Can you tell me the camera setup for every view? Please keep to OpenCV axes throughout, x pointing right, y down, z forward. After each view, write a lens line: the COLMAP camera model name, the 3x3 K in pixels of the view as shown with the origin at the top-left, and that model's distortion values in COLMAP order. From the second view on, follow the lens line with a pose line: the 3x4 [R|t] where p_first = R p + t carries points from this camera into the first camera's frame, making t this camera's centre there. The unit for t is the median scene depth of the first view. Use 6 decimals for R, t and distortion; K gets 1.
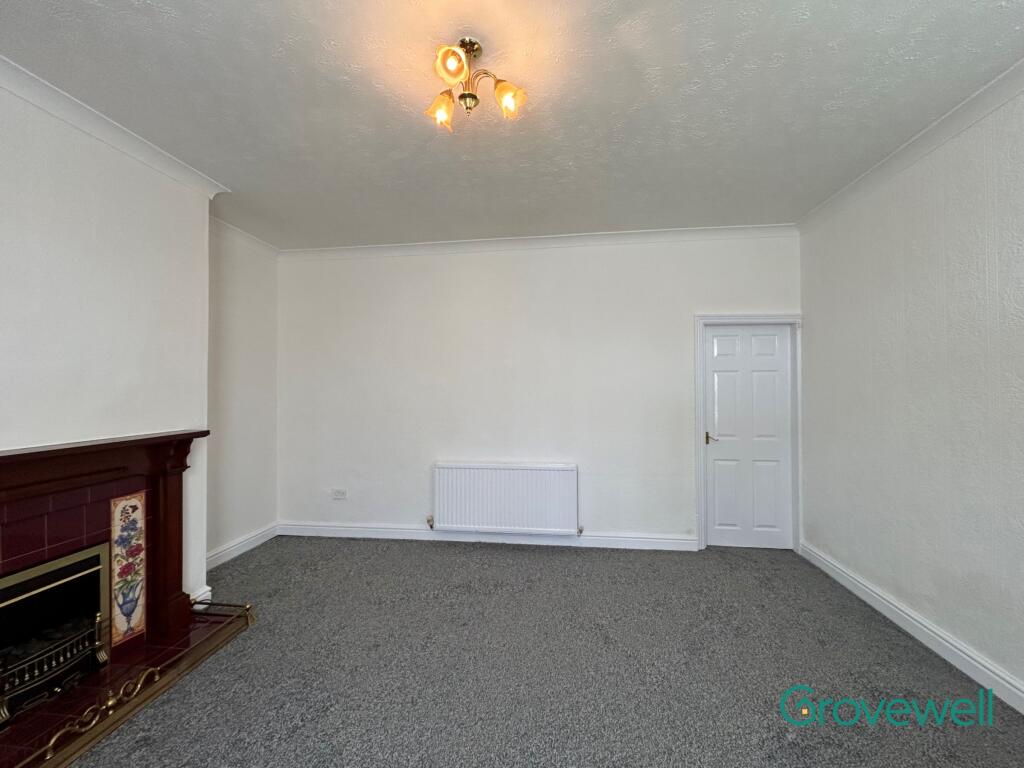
lens RADIAL K [[419.0, 0, 512.0], [0, 419.0, 384.0], [0, 0, 1]] dist [-0.000470, 0.000074]
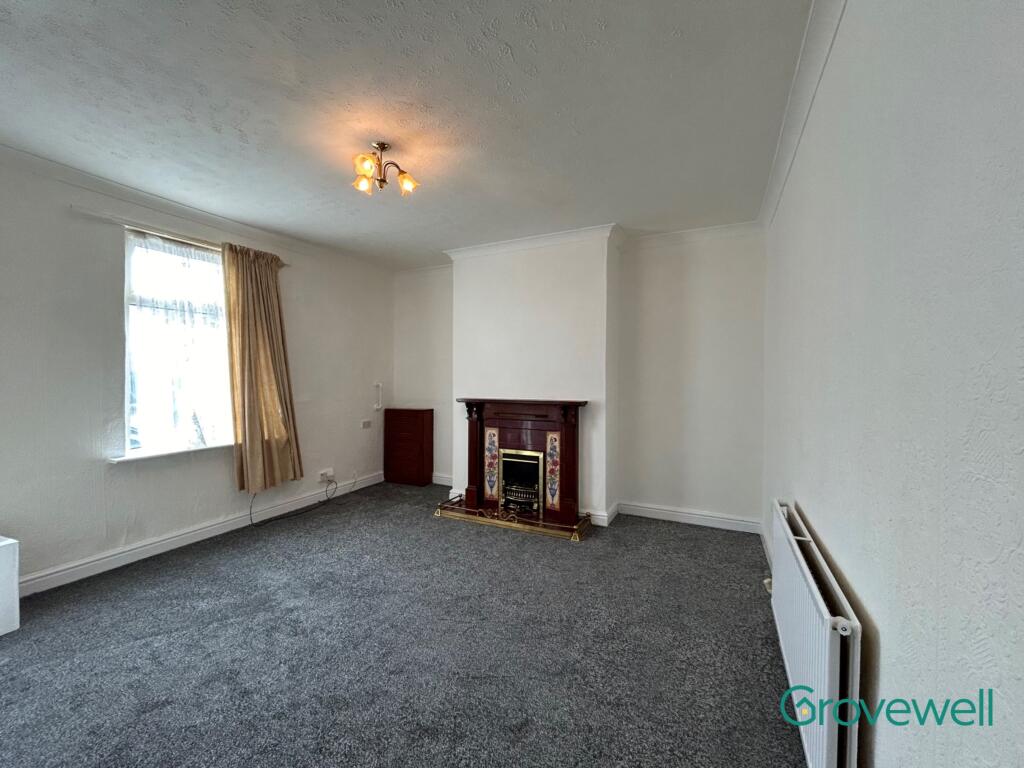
lens RADIAL K [[419.0, 0, 512.0], [0, 419.0, 384.0], [0, 0, 1]] dist [-0.000470, 0.000074]
pose [[-0.325910, 0.020551, -0.945177, 0.863055], [0.002528, 0.999779, 0.020867, 0.017011], [0.945397, 0.004411, -0.325890, 1.400302]]
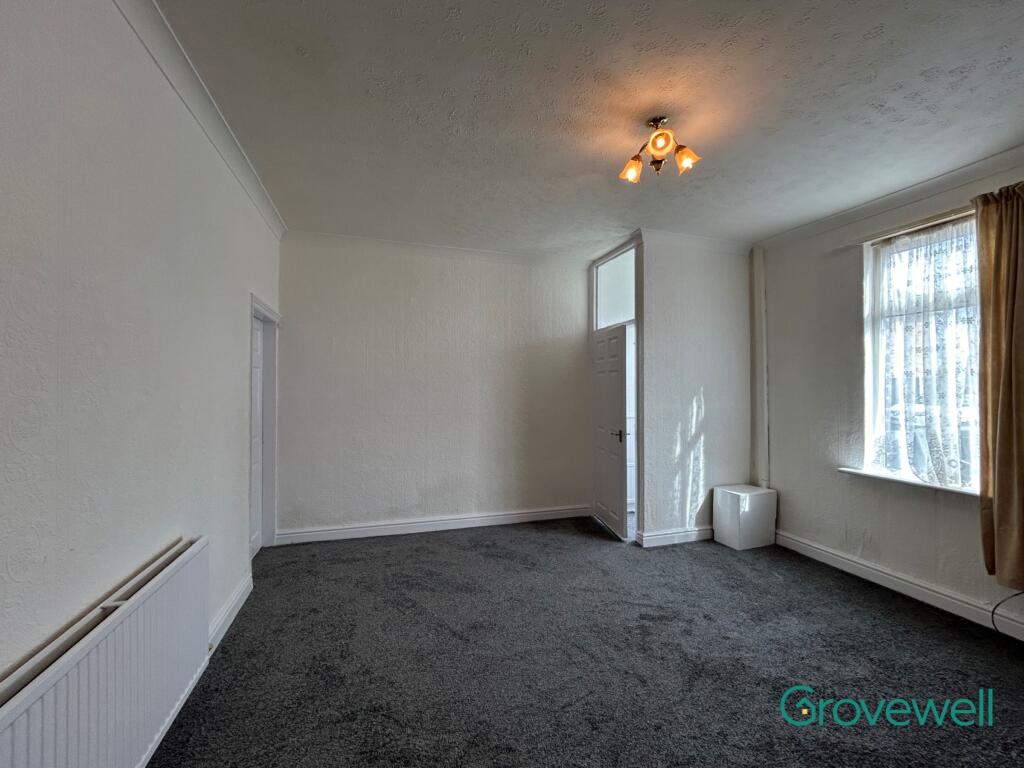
lens RADIAL K [[419.0, 0, 512.0], [0, 419.0, 384.0], [0, 0, 1]] dist [-0.000470, 0.000074]
pose [[-0.419676, -0.000813, 0.907674, -0.770938], [-0.008939, 0.999955, -0.003238, 0.008247], [-0.907630, -0.009472, -0.419664, 1.399335]]
